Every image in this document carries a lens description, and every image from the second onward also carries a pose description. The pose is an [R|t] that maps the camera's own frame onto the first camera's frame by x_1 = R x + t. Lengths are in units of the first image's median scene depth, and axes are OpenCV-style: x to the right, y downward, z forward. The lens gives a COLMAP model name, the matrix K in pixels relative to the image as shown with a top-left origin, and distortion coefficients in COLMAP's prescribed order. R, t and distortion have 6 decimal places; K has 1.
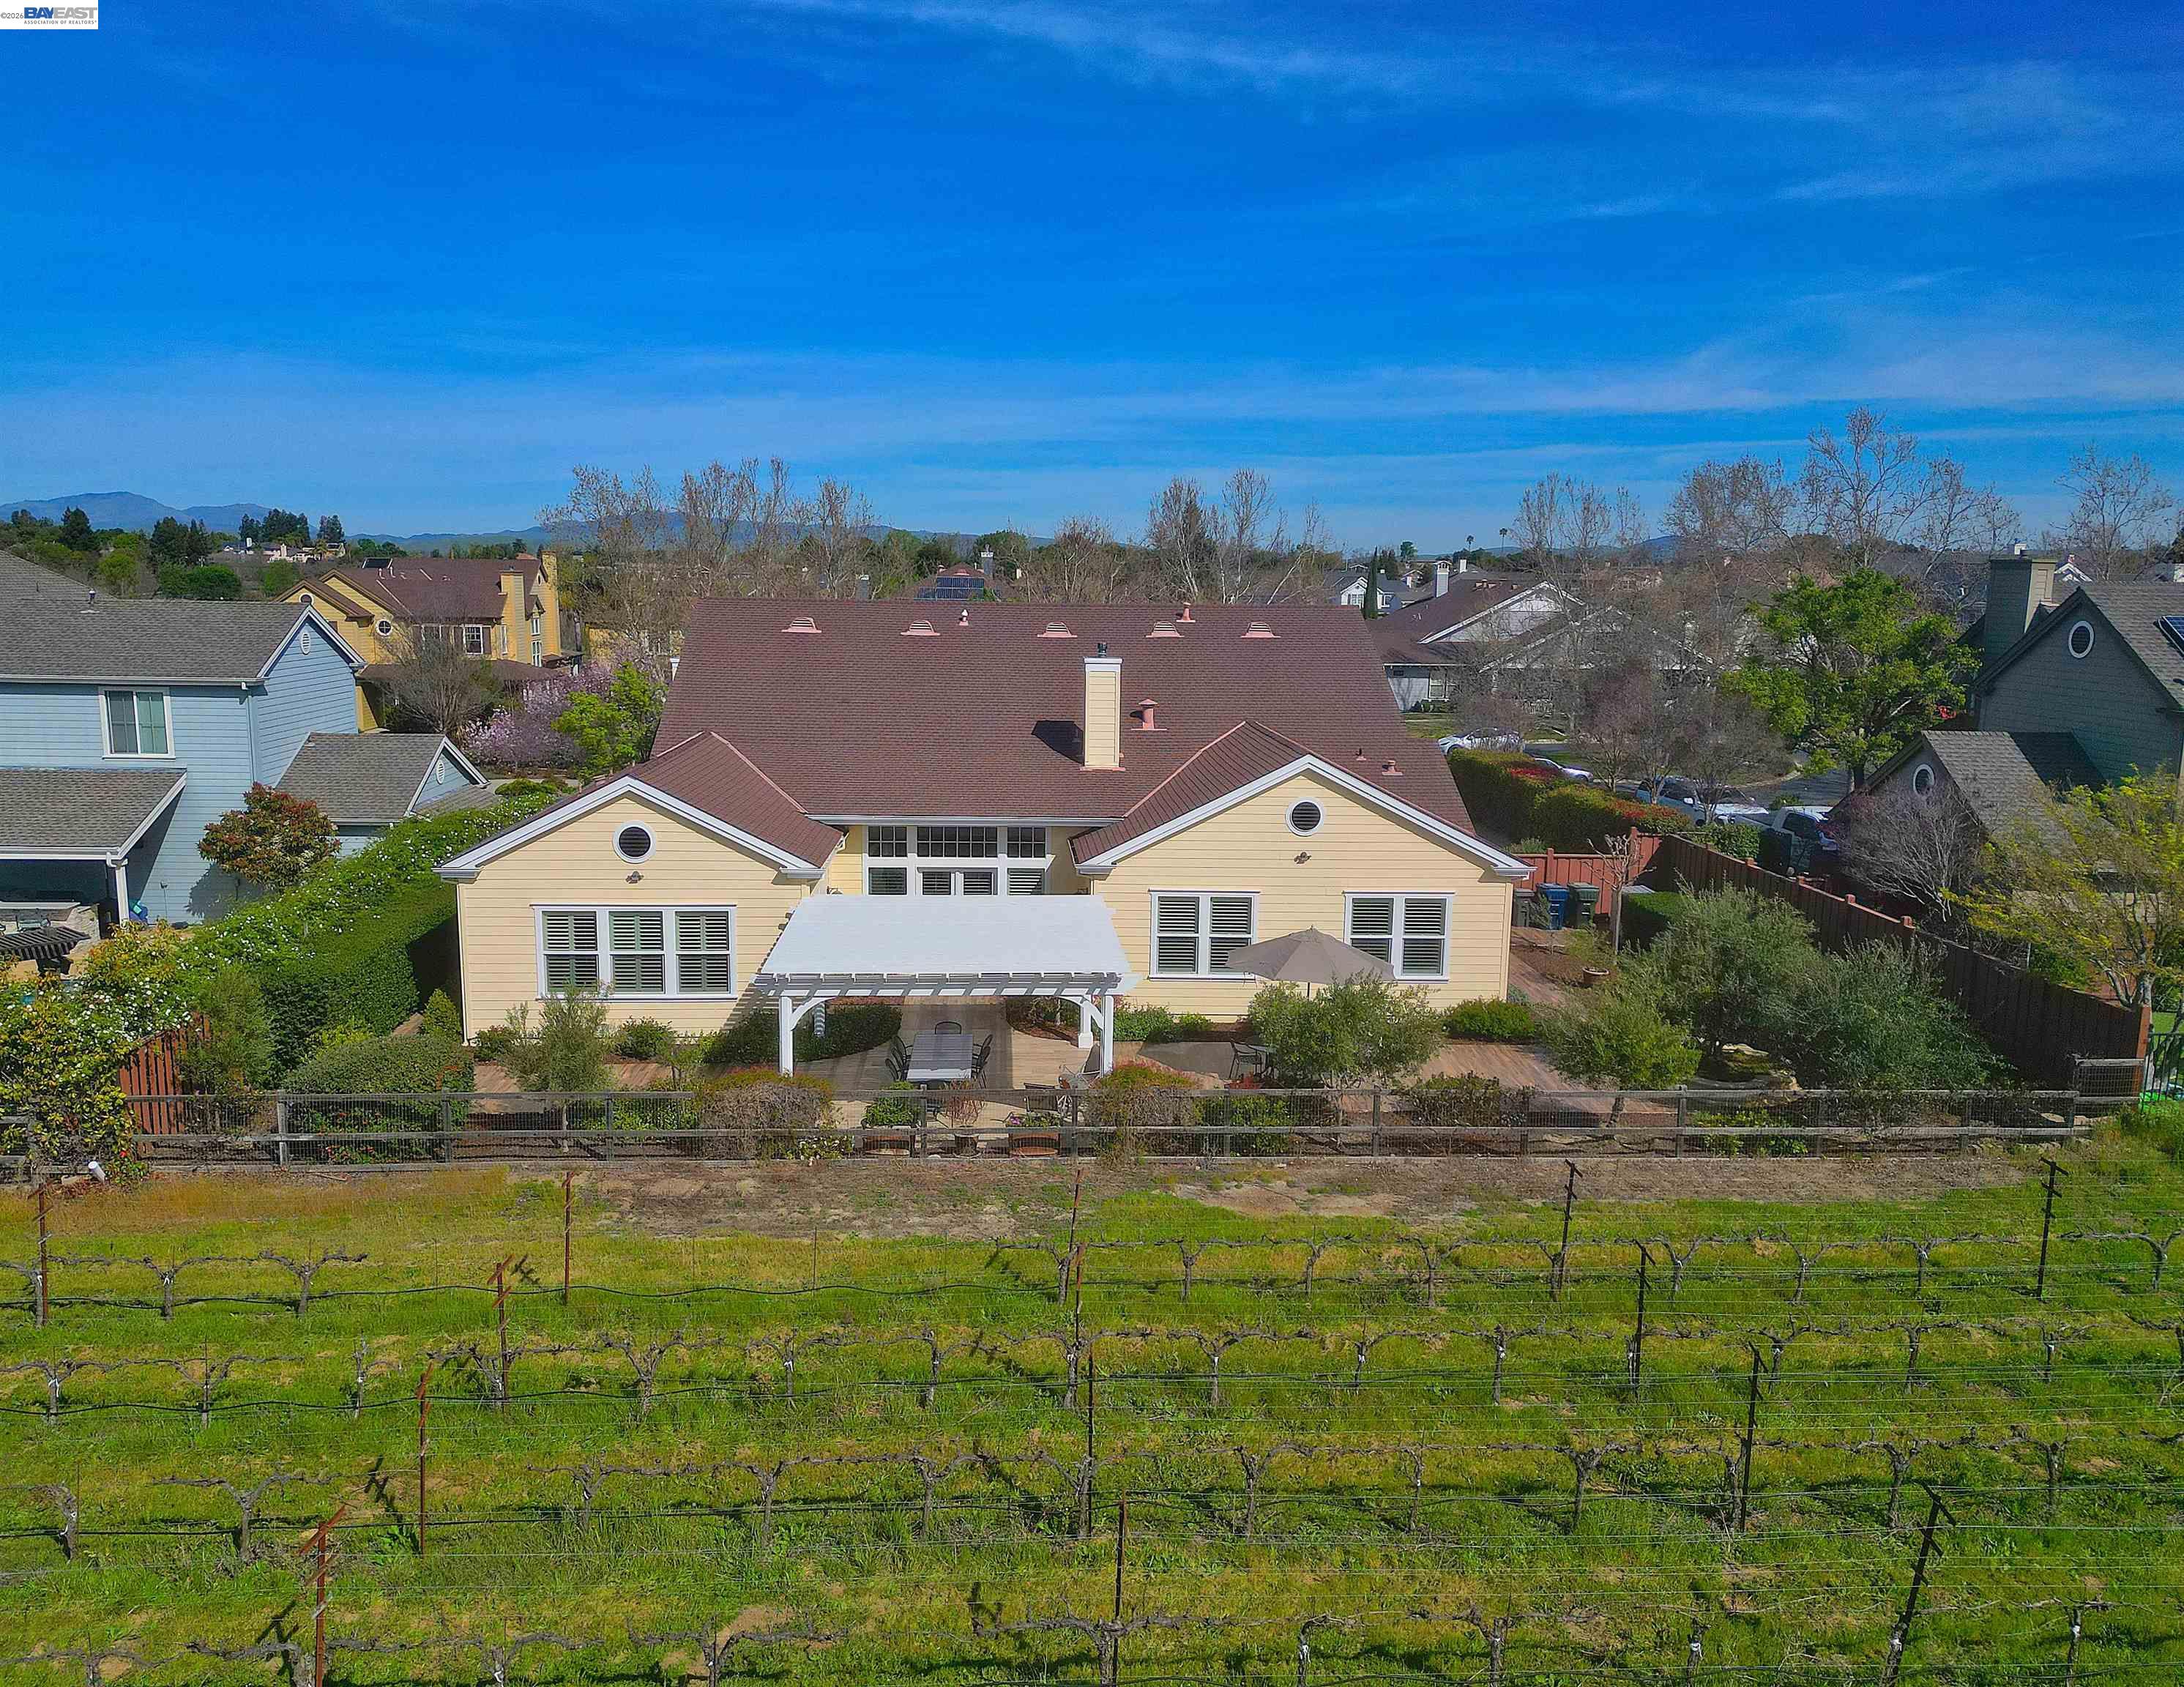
lens RADIAL K [[1586.0, 0, 1053.9], [0, 1586.0, 811.5], [0, 0, 1]] dist [0.054680, -0.038081]
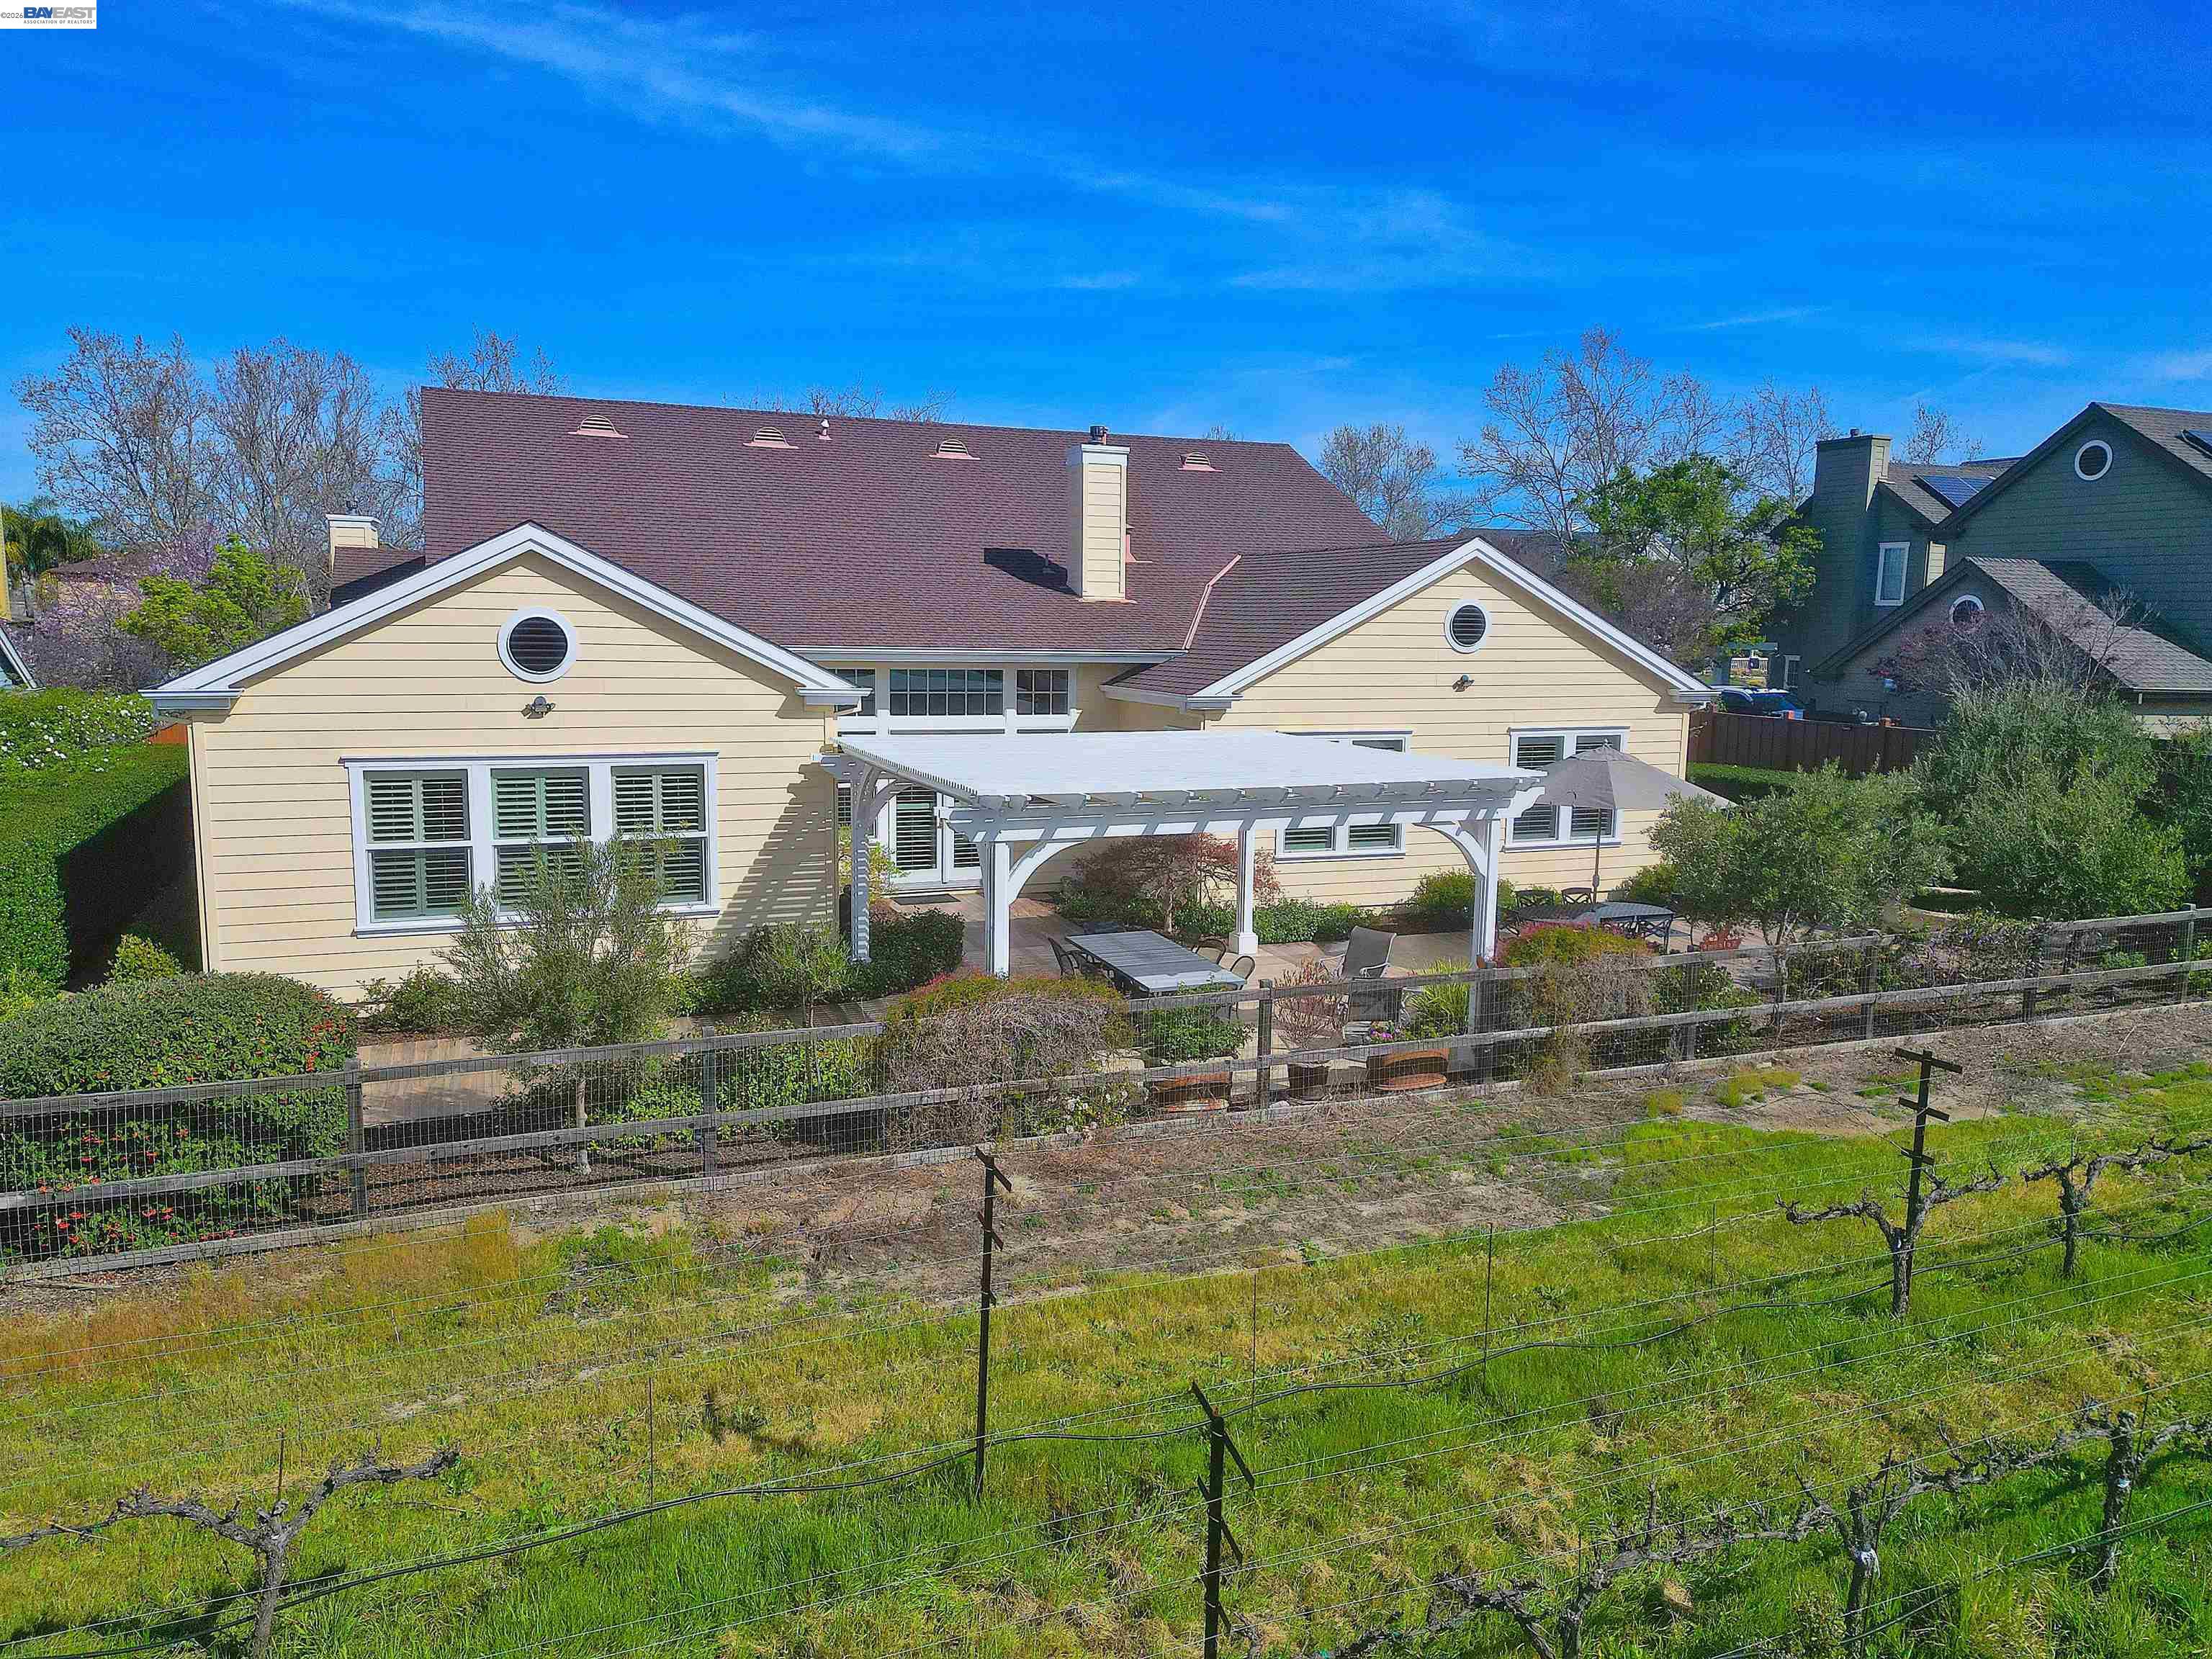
lens RADIAL K [[1551.8, 0, 1092.7], [0, 1551.8, 824.8], [0, 0, 1]] dist [0.054322, -0.036939]
pose [[0.943397, -0.043935, 0.328743, -0.262562], [0.046927, 0.998898, -0.001168, 0.093790], [-0.328330, 0.016528, 0.944419, 0.404835]]
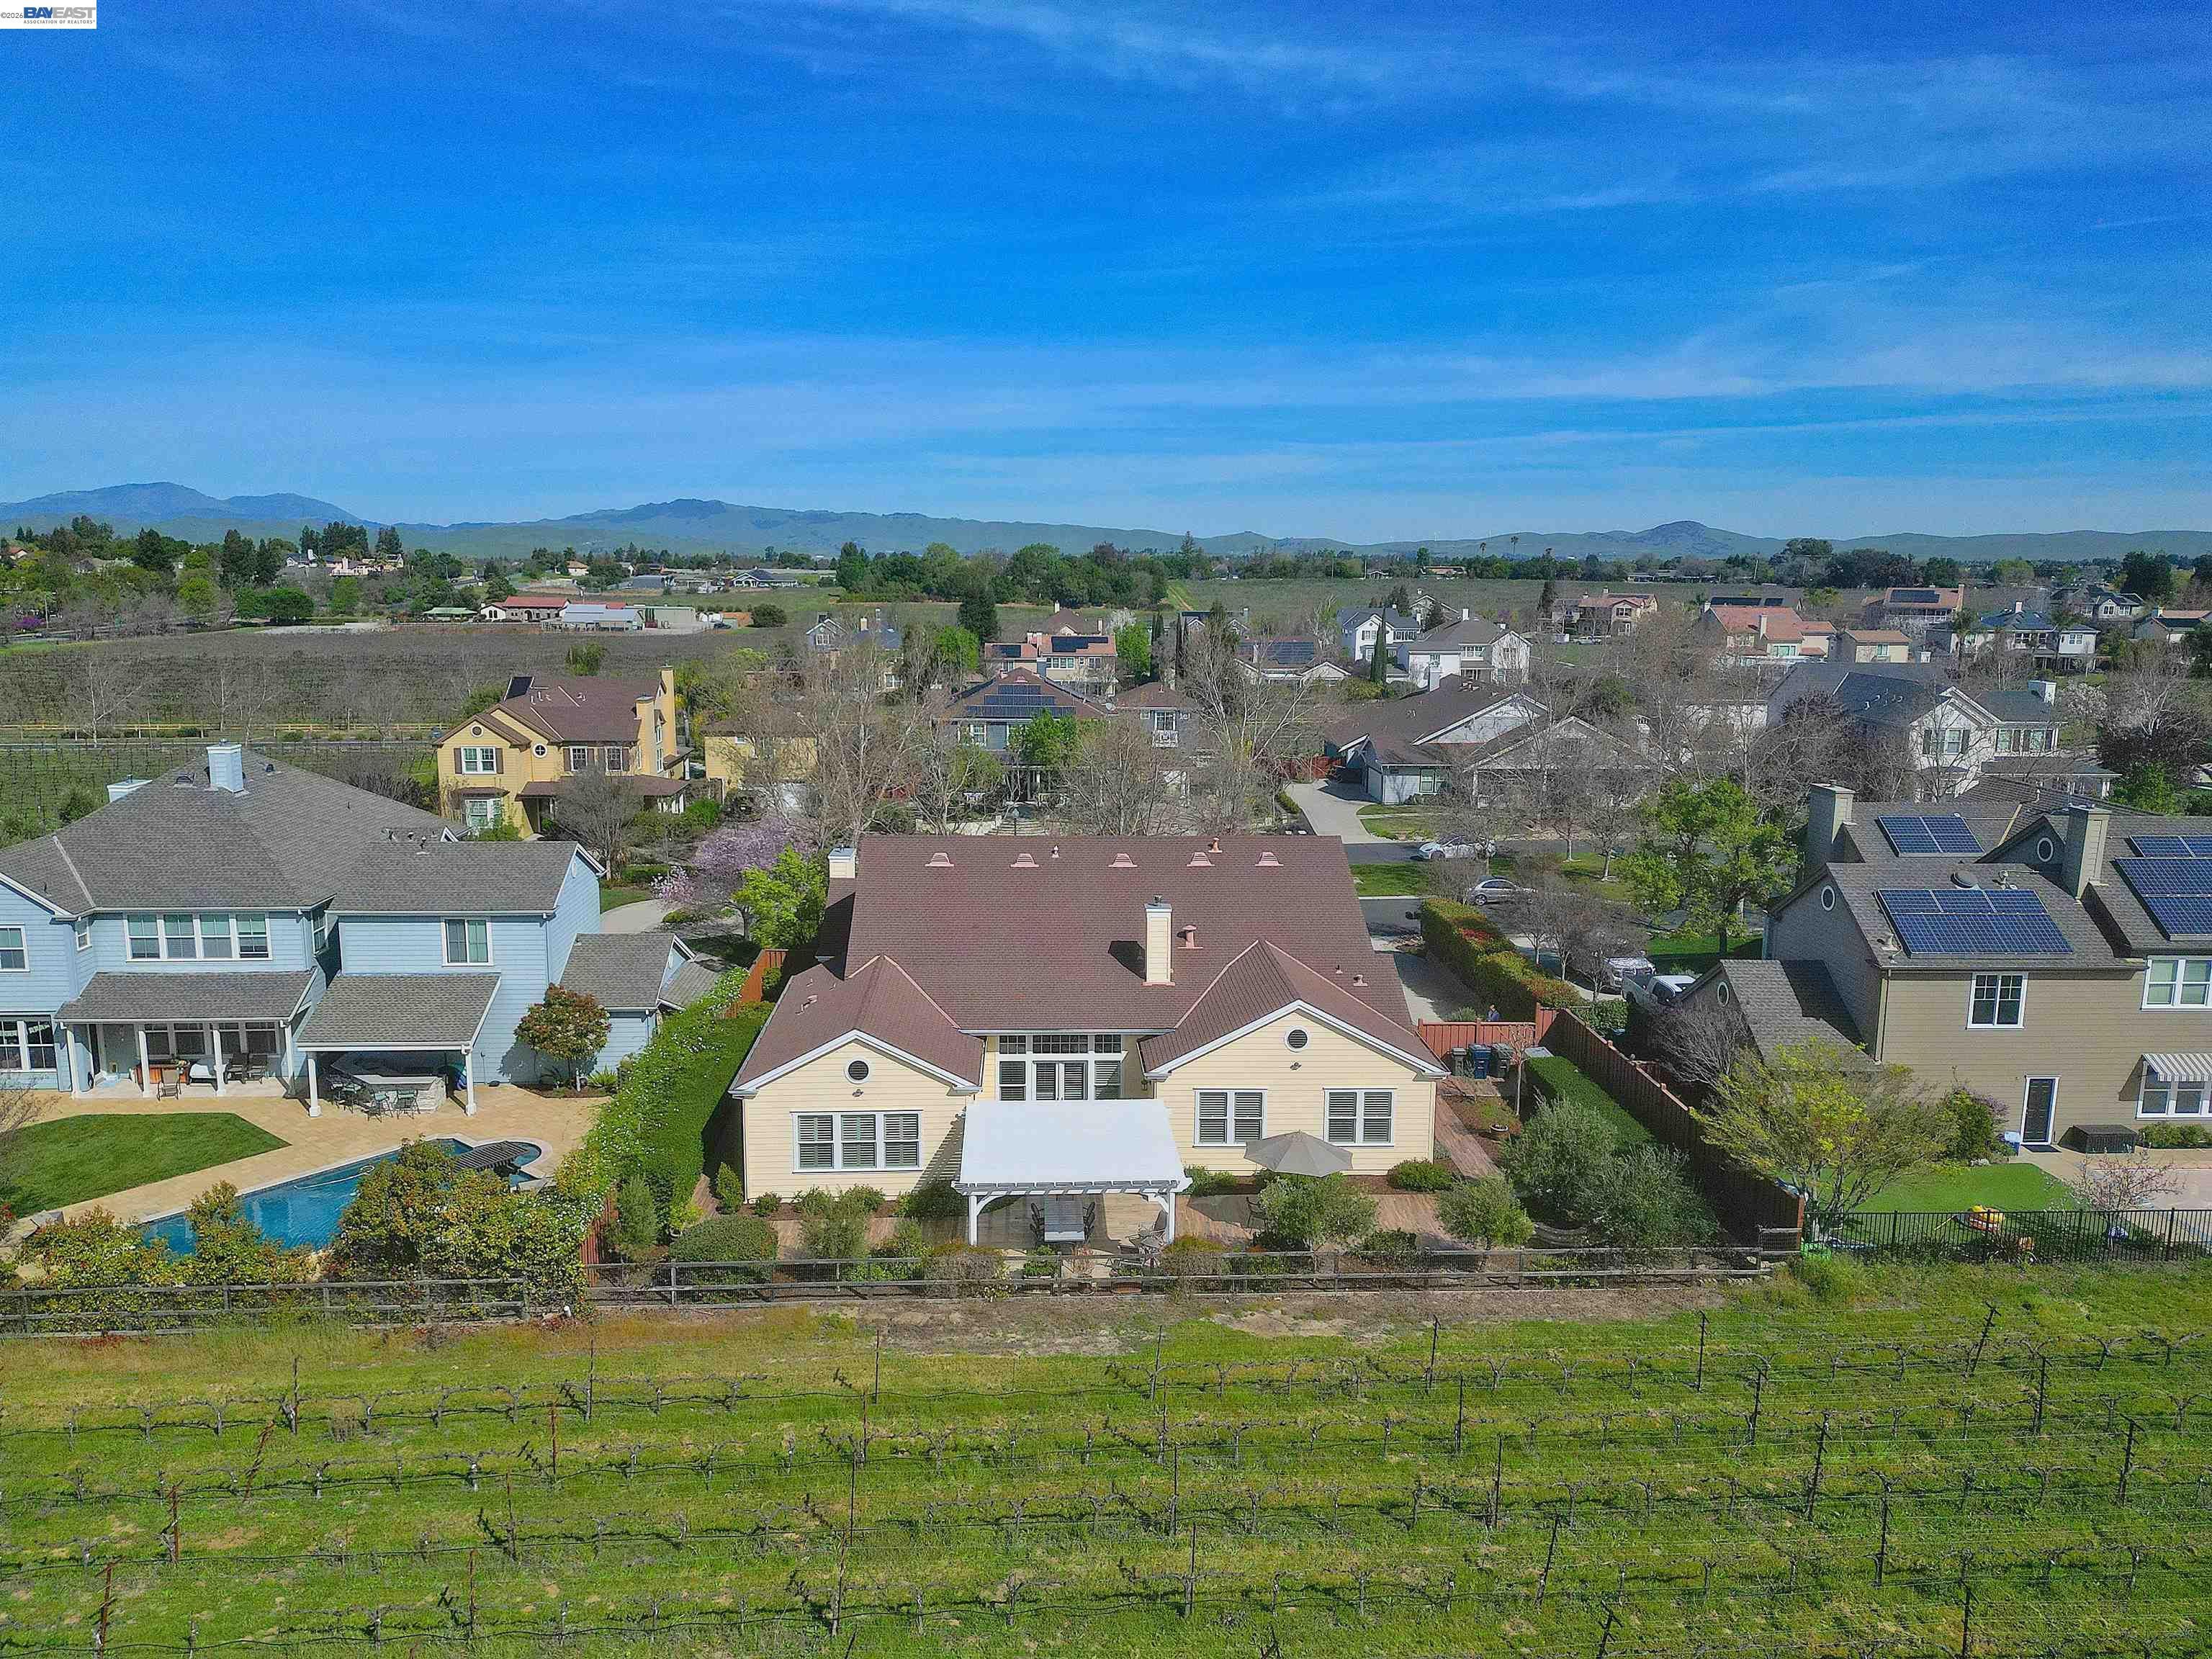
lens RADIAL K [[1551.8, 0, 1099.1], [0, 1551.8, 784.3], [0, 0, 1]] dist [0.054322, -0.036939]
pose [[0.999937, -0.005137, 0.009933, -0.045003], [0.005195, 0.999969, -0.005858, -0.246081], [-0.009903, 0.005909, 0.999934, -0.501719]]
